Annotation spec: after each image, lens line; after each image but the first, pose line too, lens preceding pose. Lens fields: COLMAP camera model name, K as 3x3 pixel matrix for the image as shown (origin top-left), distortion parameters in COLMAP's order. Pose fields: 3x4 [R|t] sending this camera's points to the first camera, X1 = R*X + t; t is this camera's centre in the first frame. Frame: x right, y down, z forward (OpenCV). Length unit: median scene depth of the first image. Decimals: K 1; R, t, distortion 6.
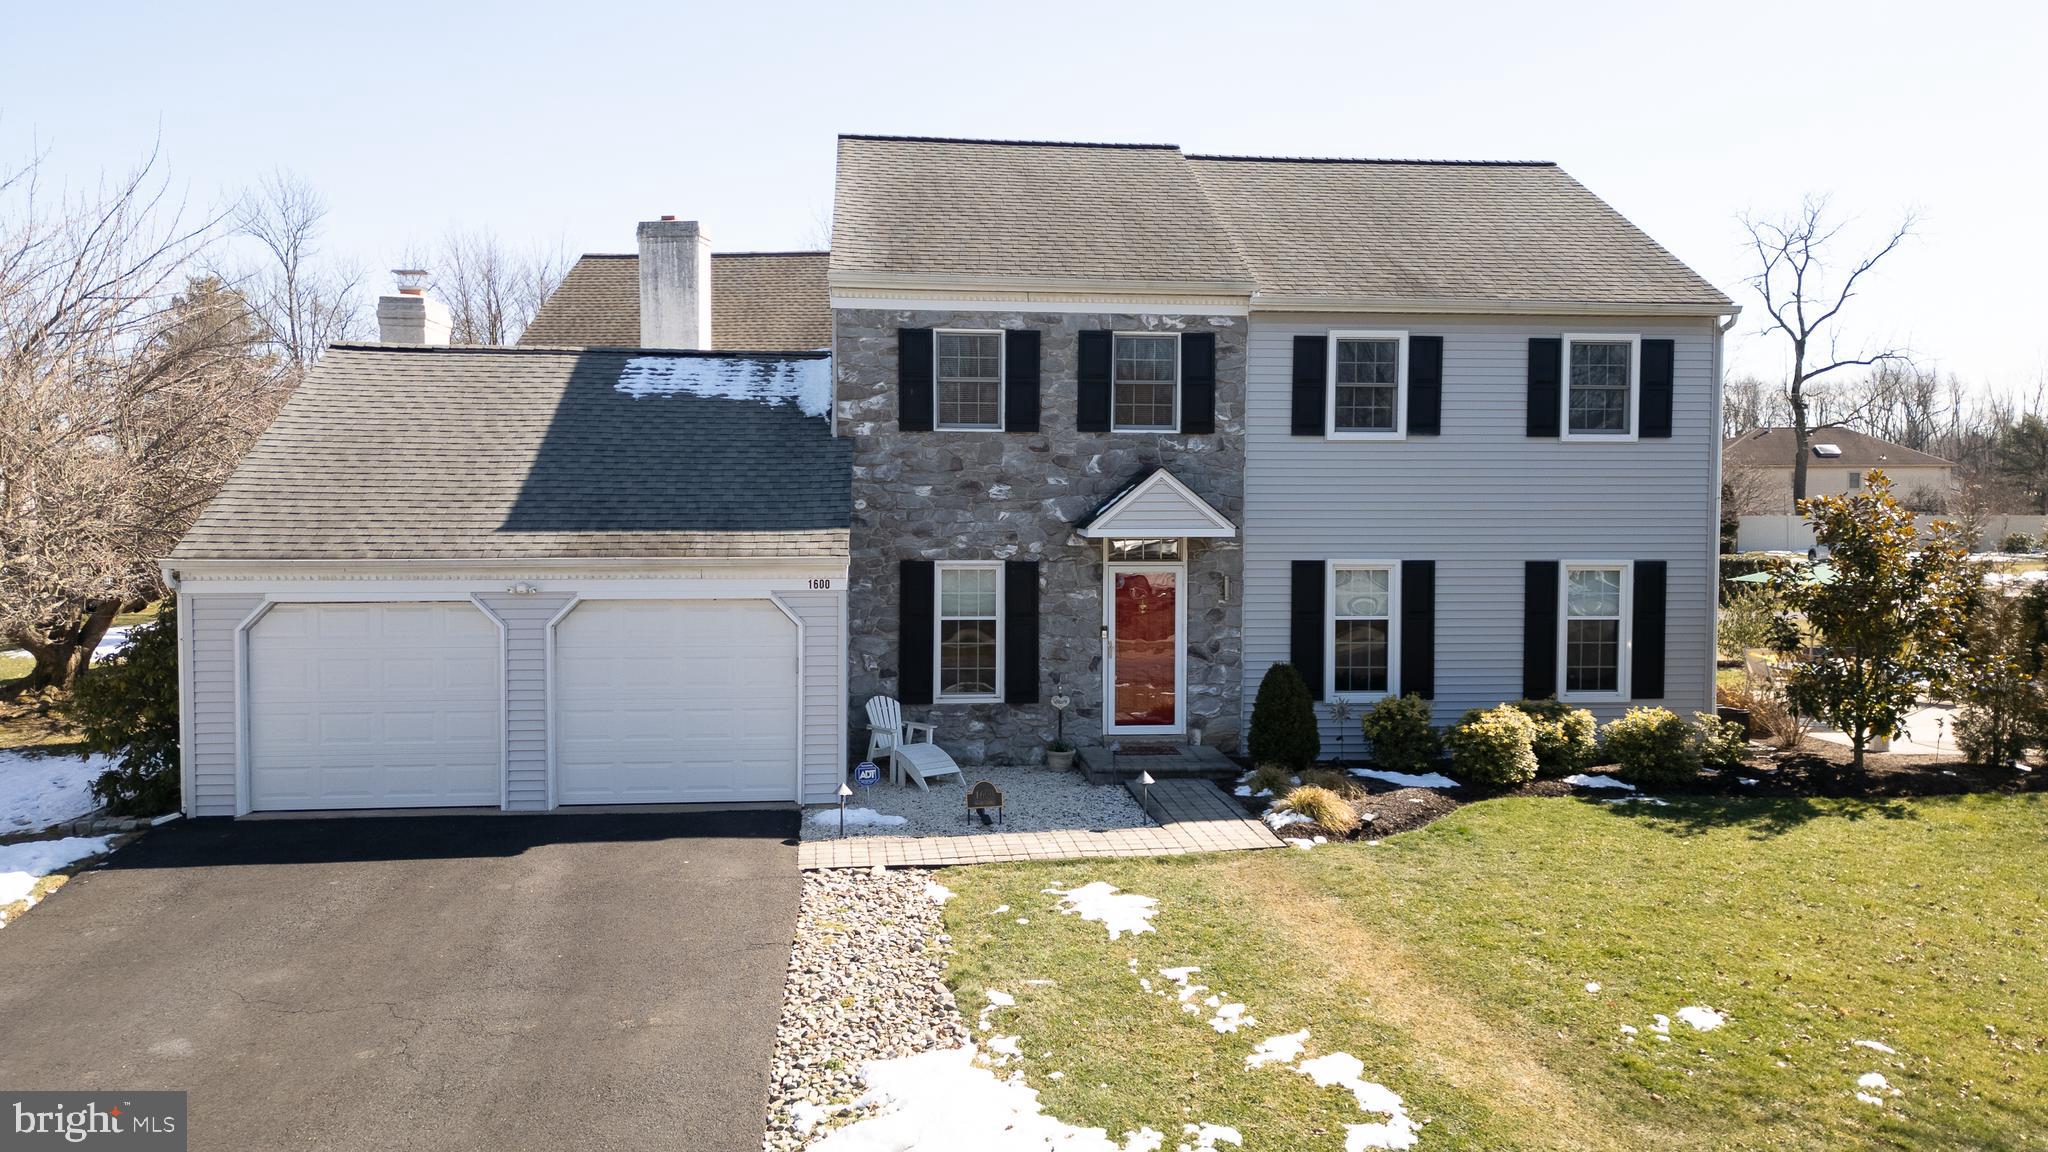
lens RADIAL K [[1412.4, 0, 1025.5], [0, 1412.4, 577.2], [0, 0, 1]] dist [0.056441, -0.027886]
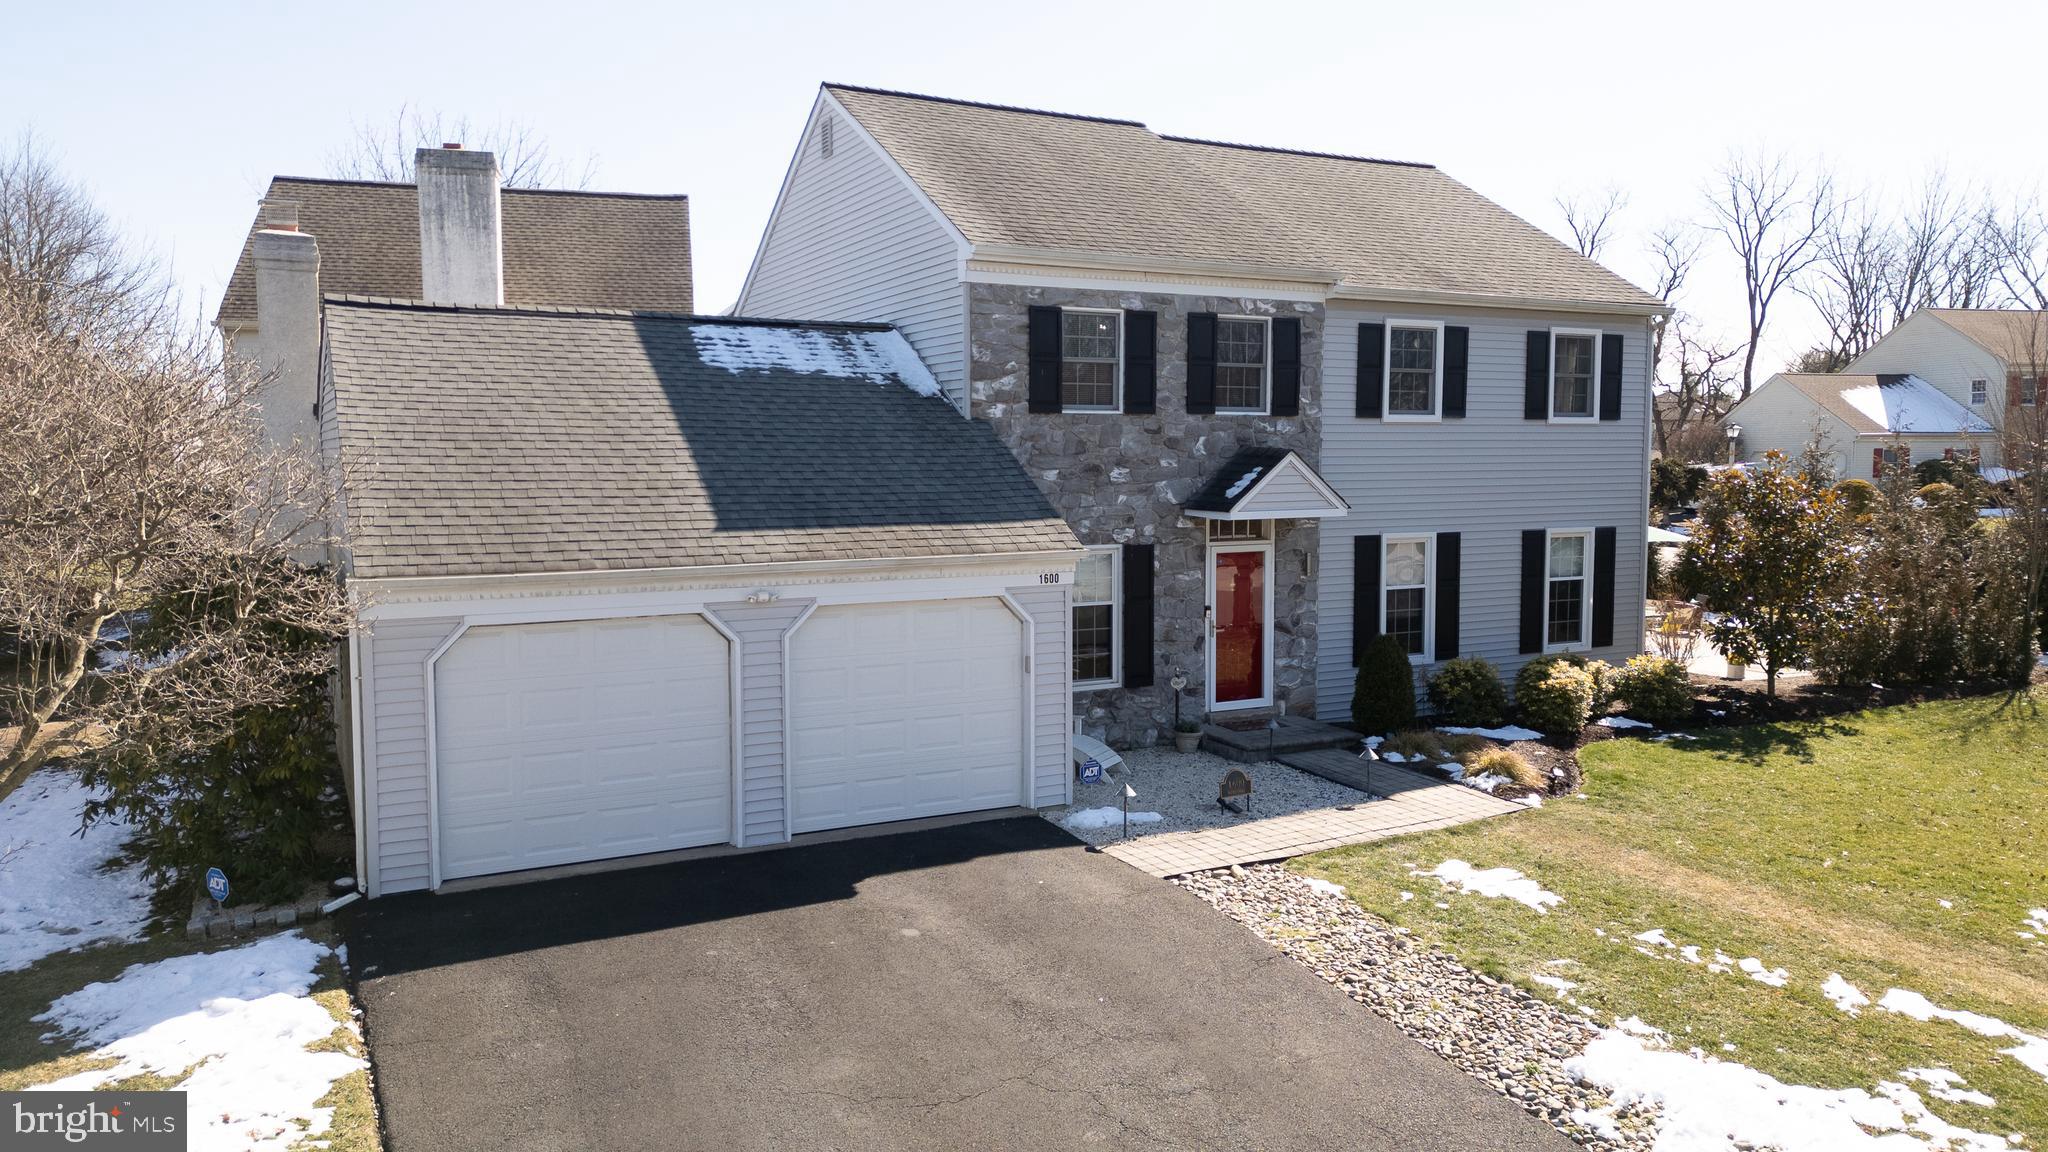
lens RADIAL K [[1412.4, 0, 1015.2], [0, 1412.4, 576.4], [0, 0, 1]] dist [0.056441, -0.027886]
pose [[0.930891, -0.036785, 0.363441, -0.449706], [0.024210, 0.998942, 0.039096, -0.030074], [-0.364495, -0.027596, 0.930797, 0.106792]]
